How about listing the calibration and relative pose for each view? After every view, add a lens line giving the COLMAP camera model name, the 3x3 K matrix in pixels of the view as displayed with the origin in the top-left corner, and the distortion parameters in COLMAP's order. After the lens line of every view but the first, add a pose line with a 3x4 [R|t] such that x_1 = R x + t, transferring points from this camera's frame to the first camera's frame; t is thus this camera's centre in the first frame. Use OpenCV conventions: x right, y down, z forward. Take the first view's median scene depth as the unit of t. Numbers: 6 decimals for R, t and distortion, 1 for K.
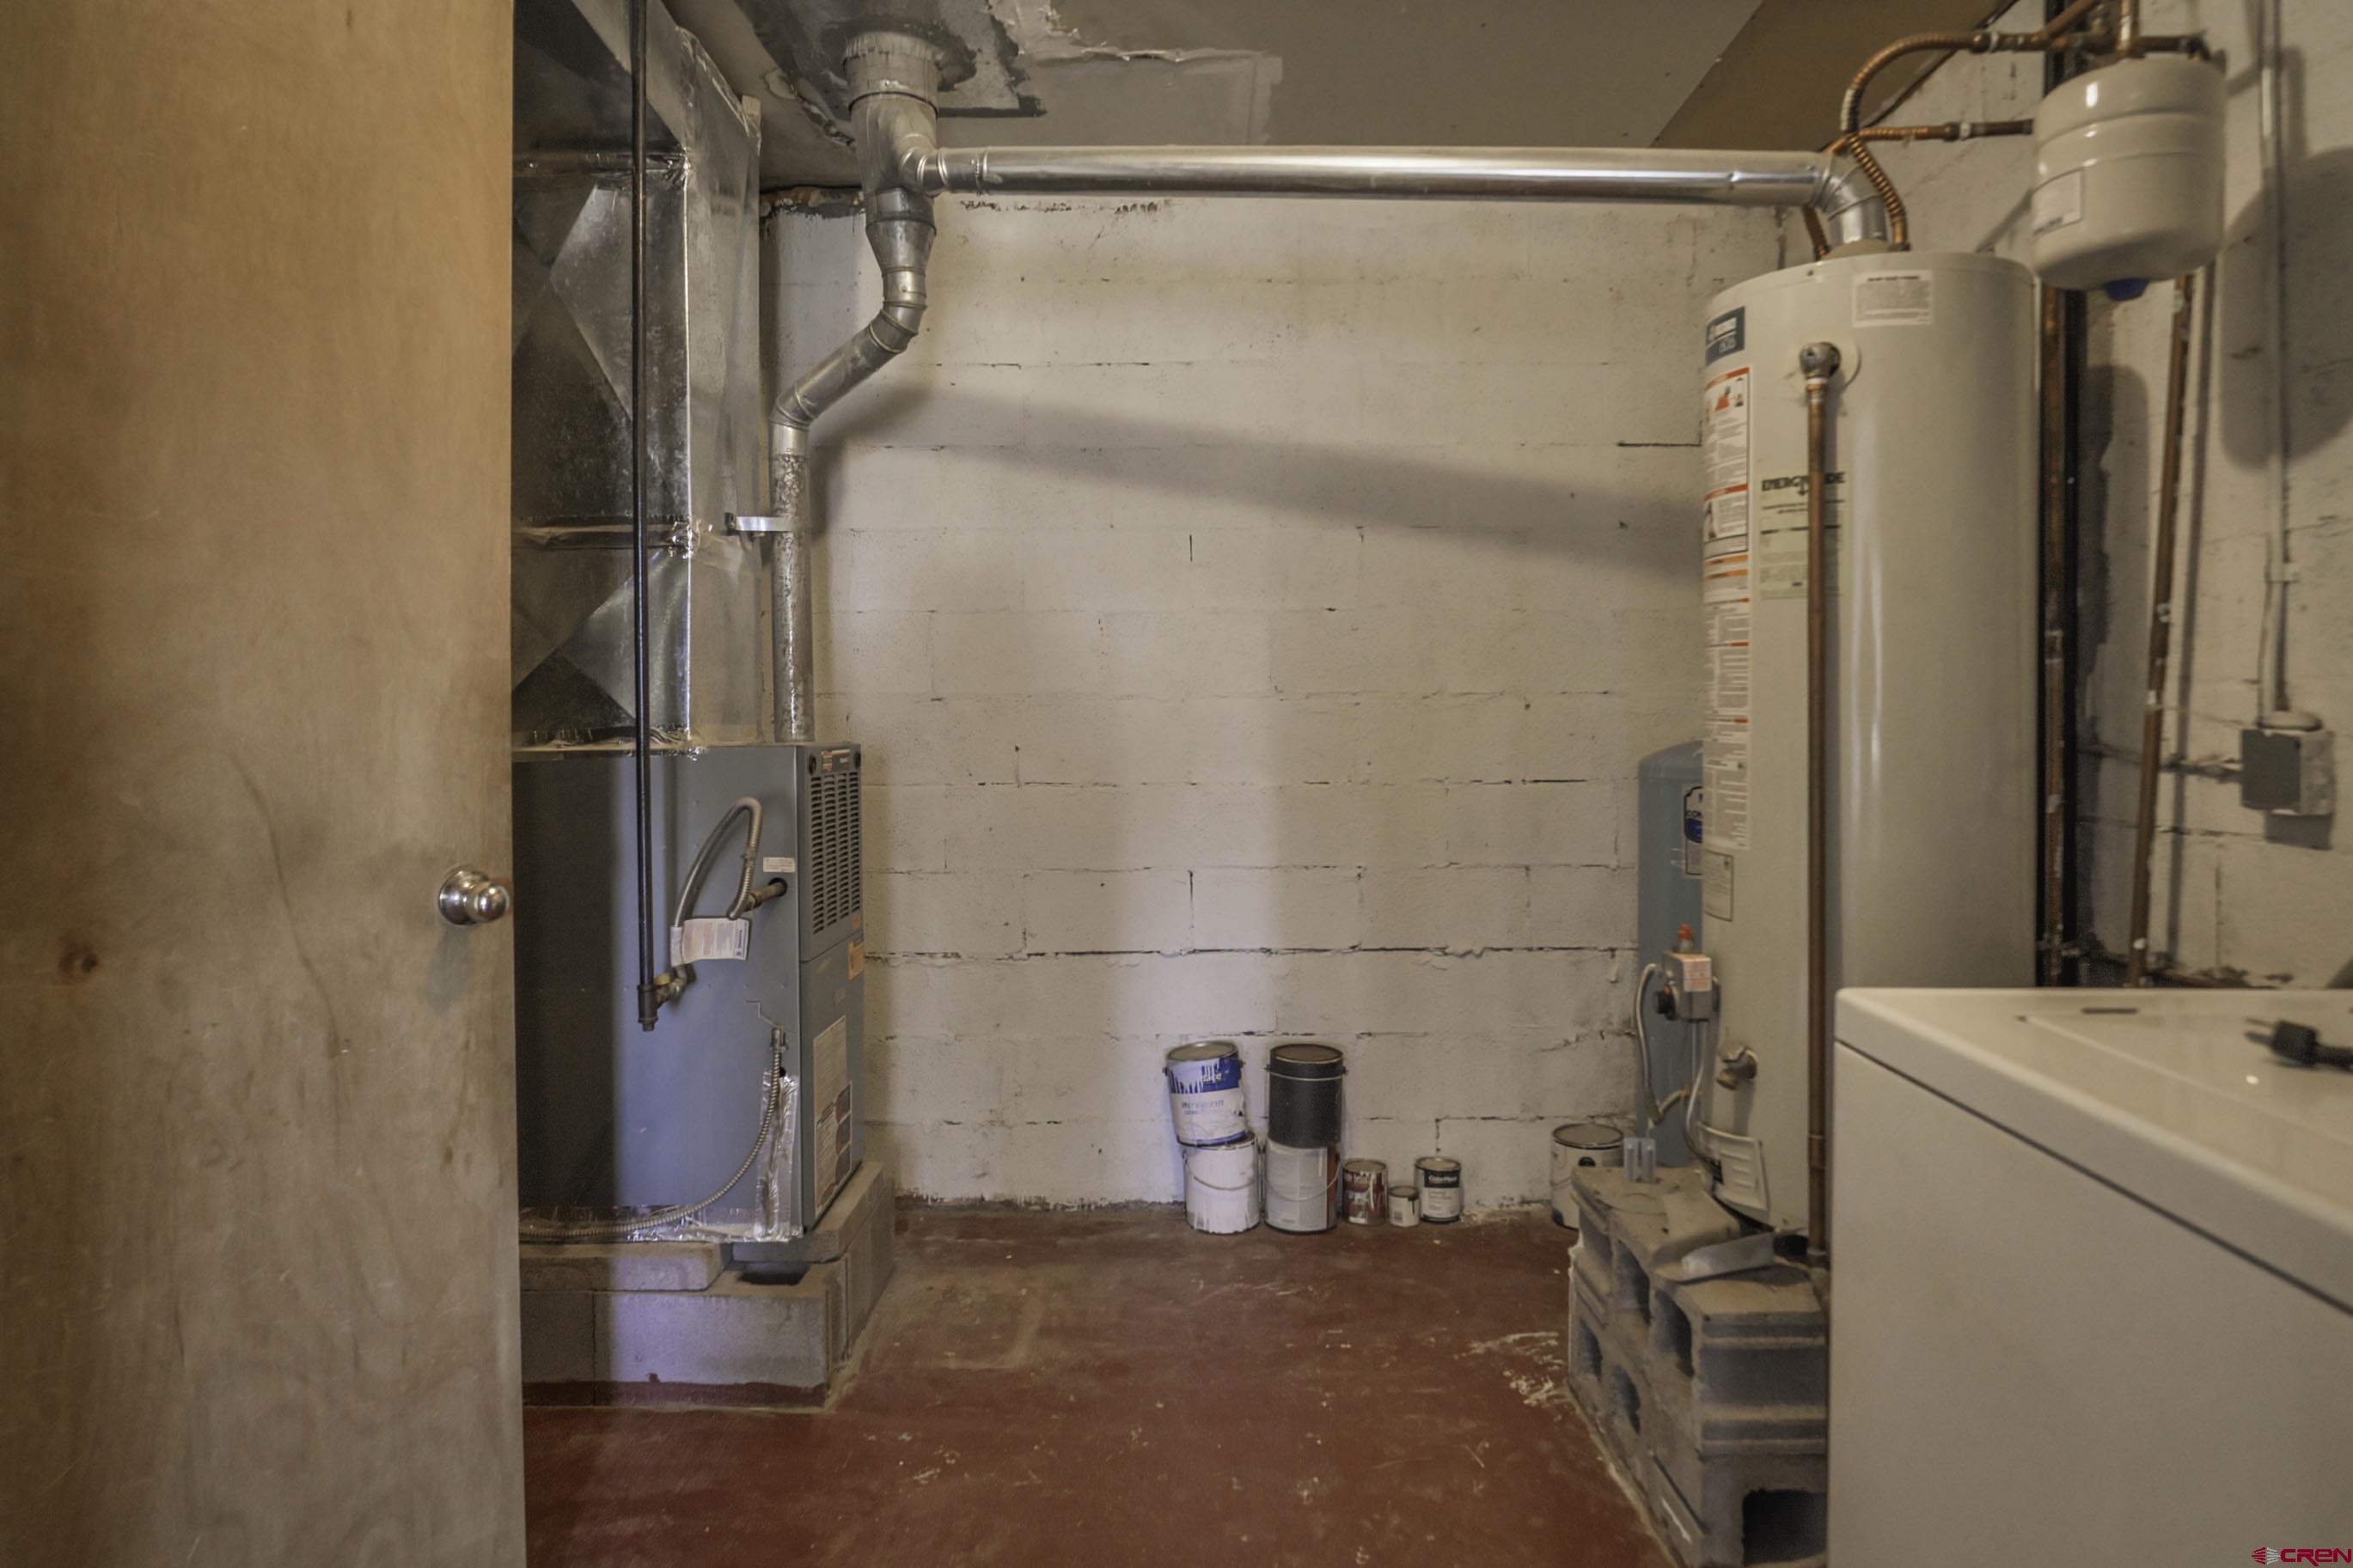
lens RADIAL K [[1394.8, 0, 1175.3], [0, 1394.8, 697.3], [0, 0, 1]] dist [-0.035167, 0.002905]
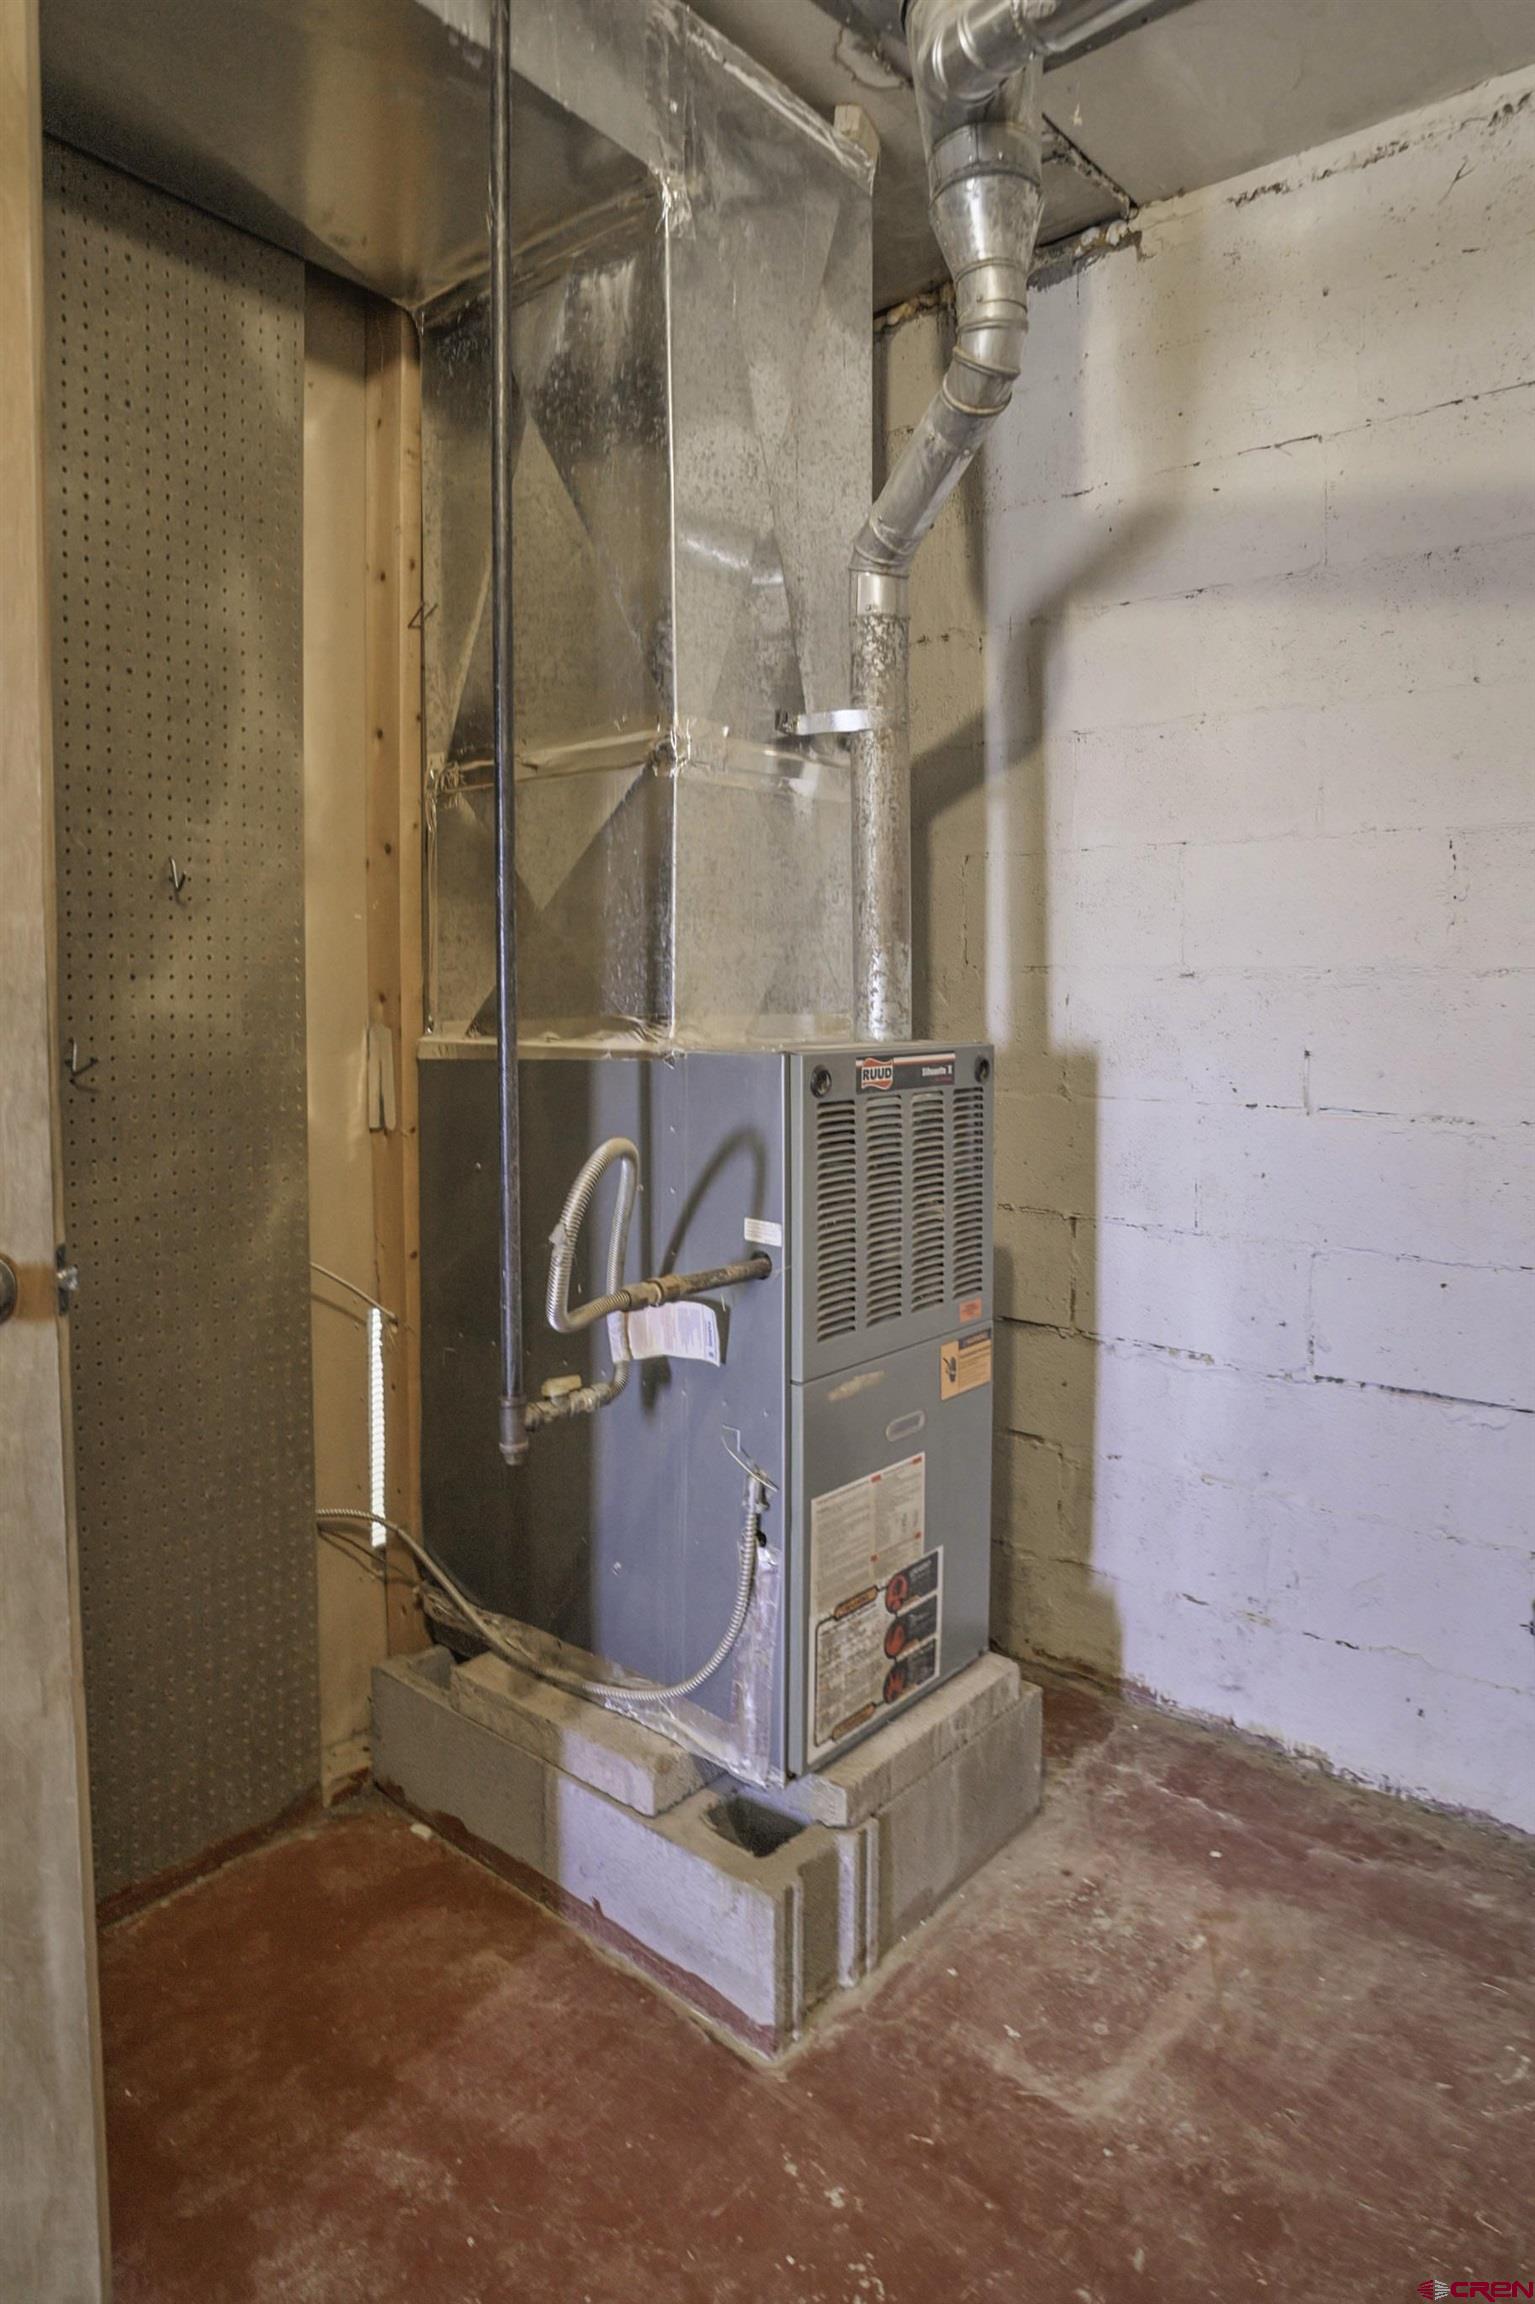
lens RADIAL K [[1365.9, 0, 769.9], [0, 1365.9, 1045.0], [0, 0, 1]] dist [-0.035167, 0.002905]
pose [[0.767565, 0.036920, -0.639907, 0.100533], [0.002173, 0.998184, 0.060198, -0.005311], [0.640968, -0.047597, 0.766091, 0.397388]]
